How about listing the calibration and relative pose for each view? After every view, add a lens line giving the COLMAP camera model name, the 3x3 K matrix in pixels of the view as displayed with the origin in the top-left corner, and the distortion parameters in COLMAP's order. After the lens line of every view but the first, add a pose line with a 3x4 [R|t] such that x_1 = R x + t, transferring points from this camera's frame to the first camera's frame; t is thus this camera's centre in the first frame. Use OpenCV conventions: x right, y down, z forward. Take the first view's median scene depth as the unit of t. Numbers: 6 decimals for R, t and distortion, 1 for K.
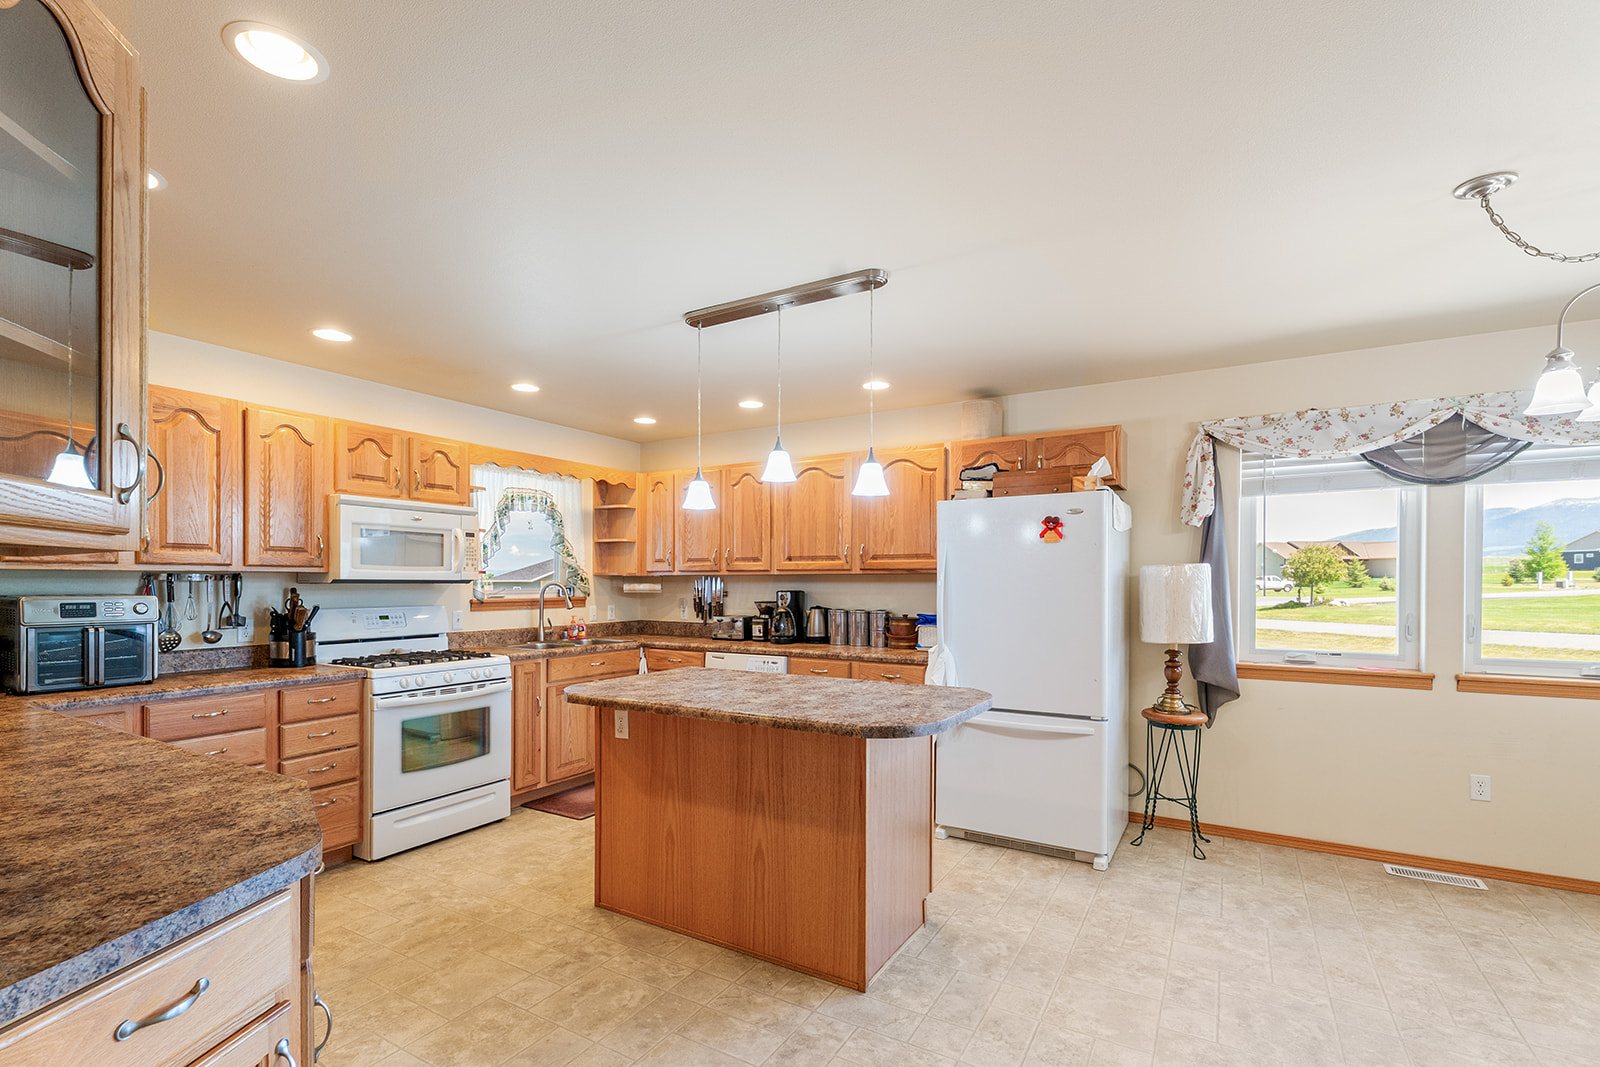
lens RADIAL K [[725.9, 0, 794.5], [0, 725.9, 585.2], [0, 0, 1]] dist [0.005464, -0.002316]
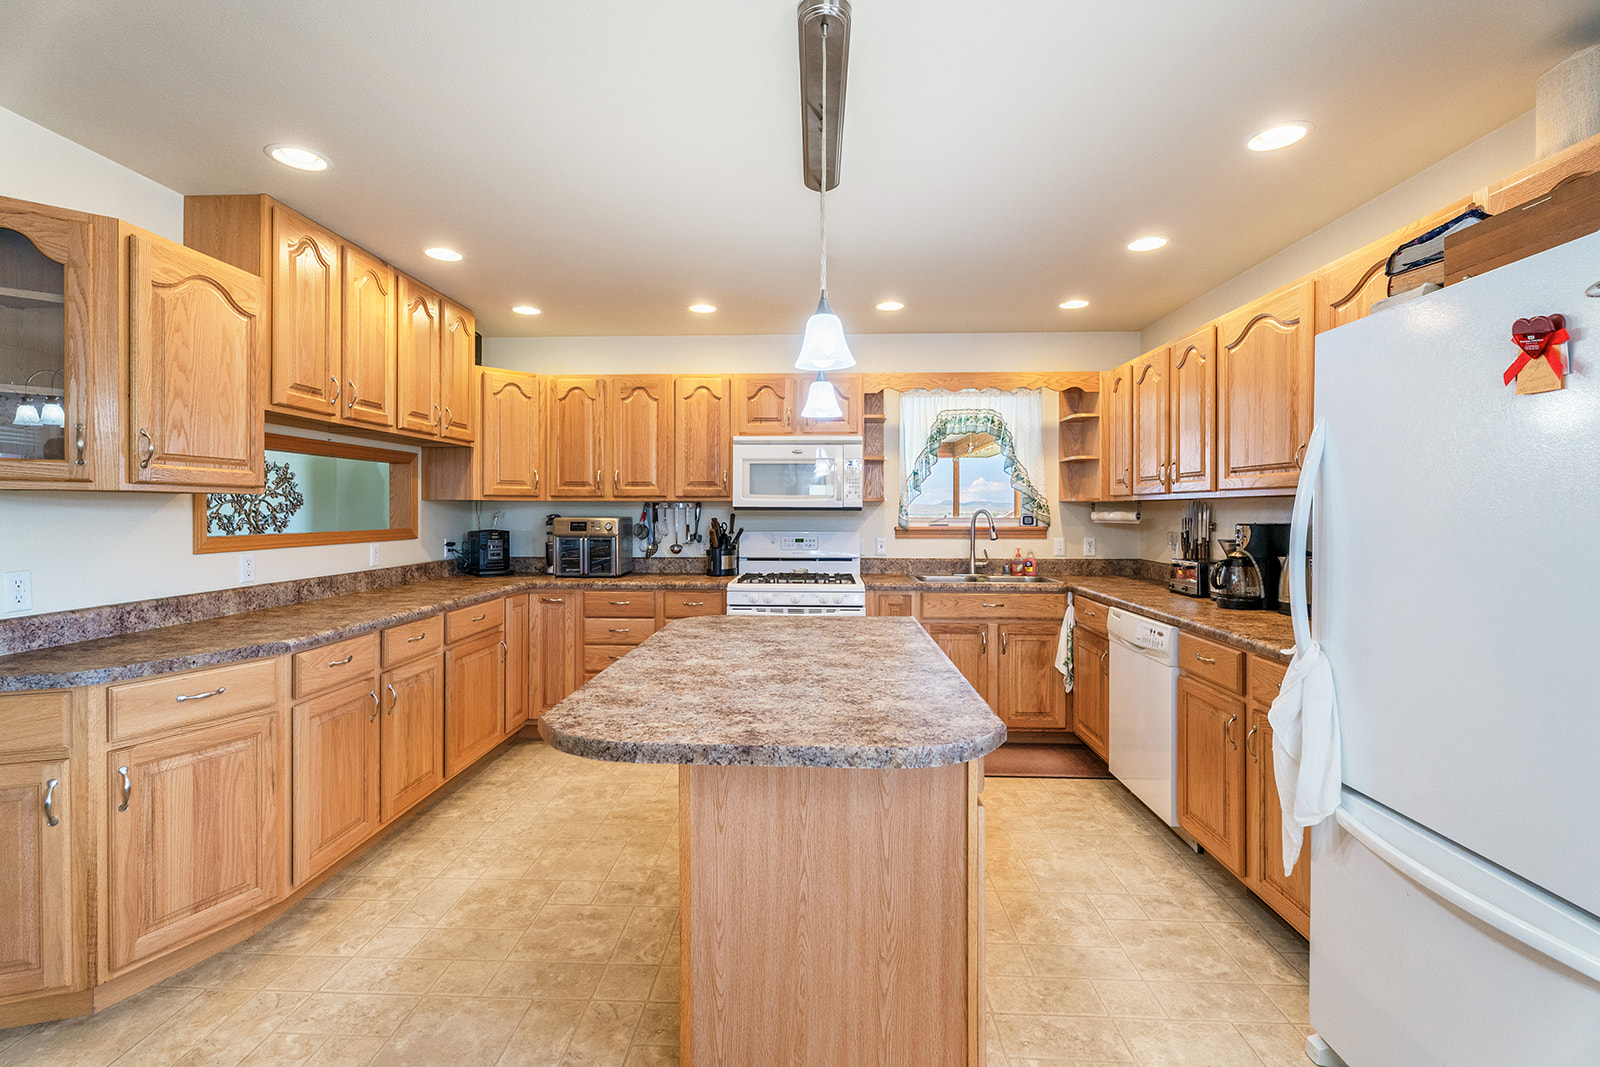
lens RADIAL K [[725.9, 0, 811.6], [0, 725.9, 512.0], [0, 0, 1]] dist [0.005464, -0.002316]
pose [[0.476313, 0.002627, -0.879272, 0.471949], [-0.005413, 0.999985, 0.000055, -0.000199], [0.879259, 0.004733, 0.476320, 0.510022]]
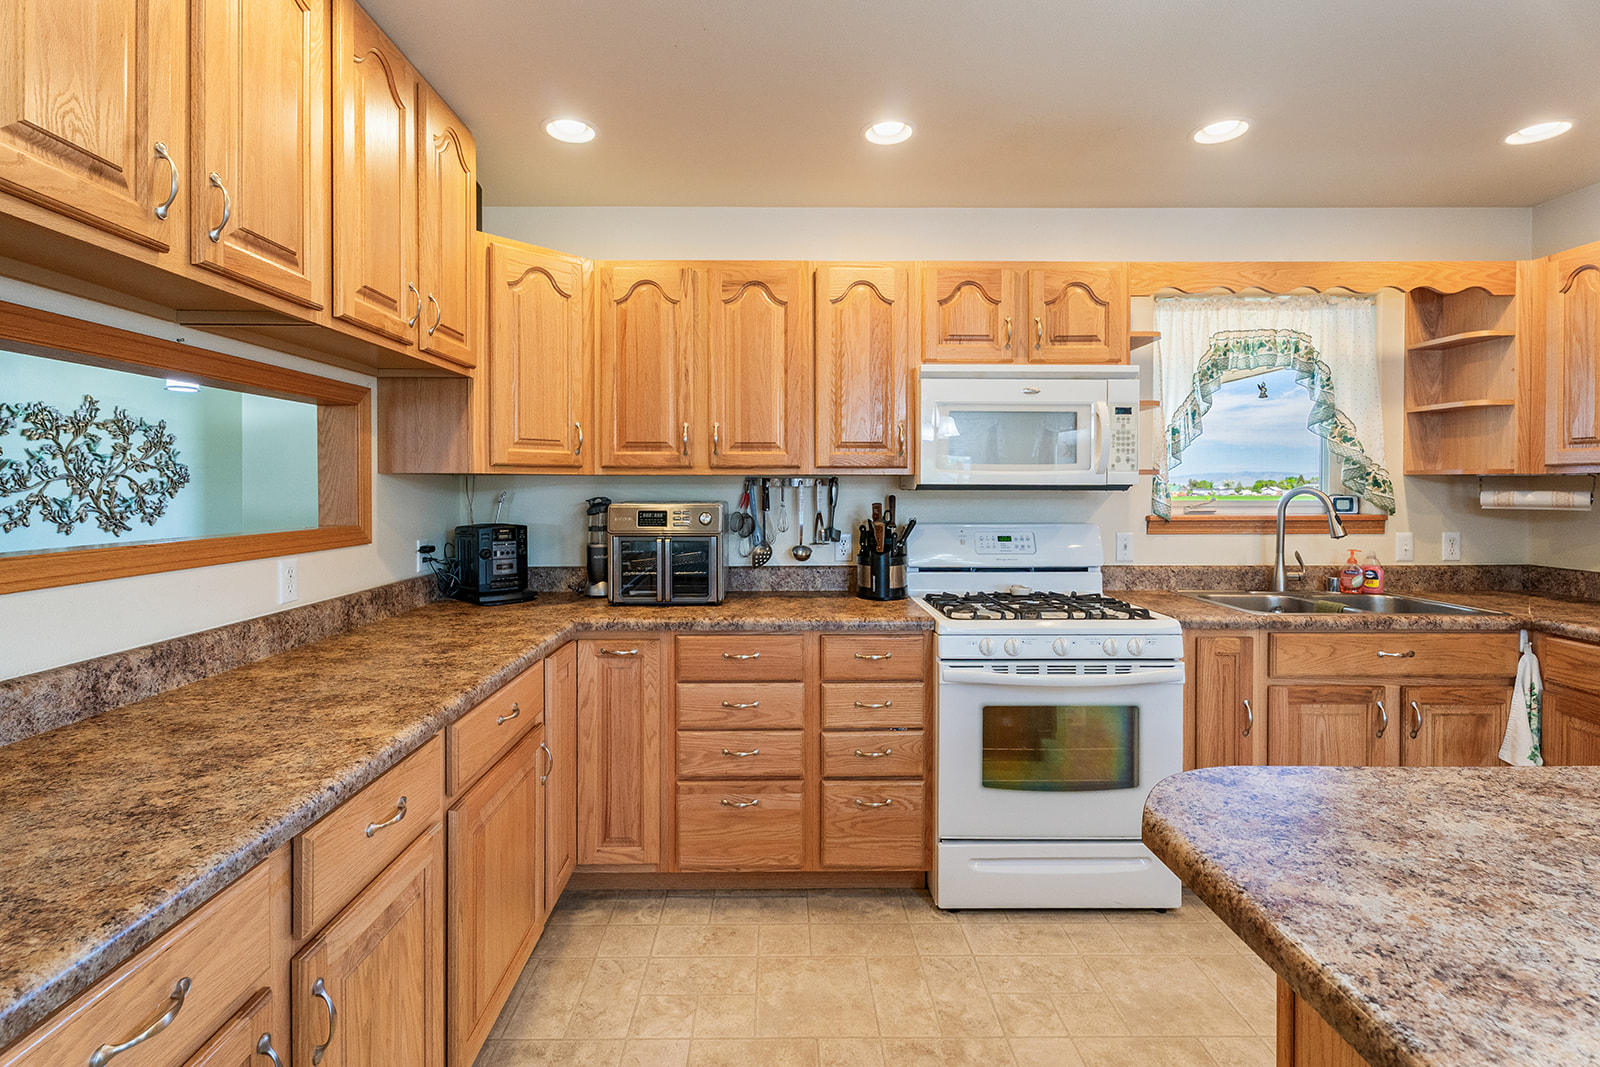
lens RADIAL K [[725.9, 0, 793.4], [0, 725.9, 493.1], [0, 0, 1]] dist [0.005464, -0.002316]
pose [[0.518721, 0.006664, -0.854918, -0.077569], [-0.003364, 0.999978, 0.005753, -0.002983], [0.854937, -0.000109, 0.518732, 0.496454]]
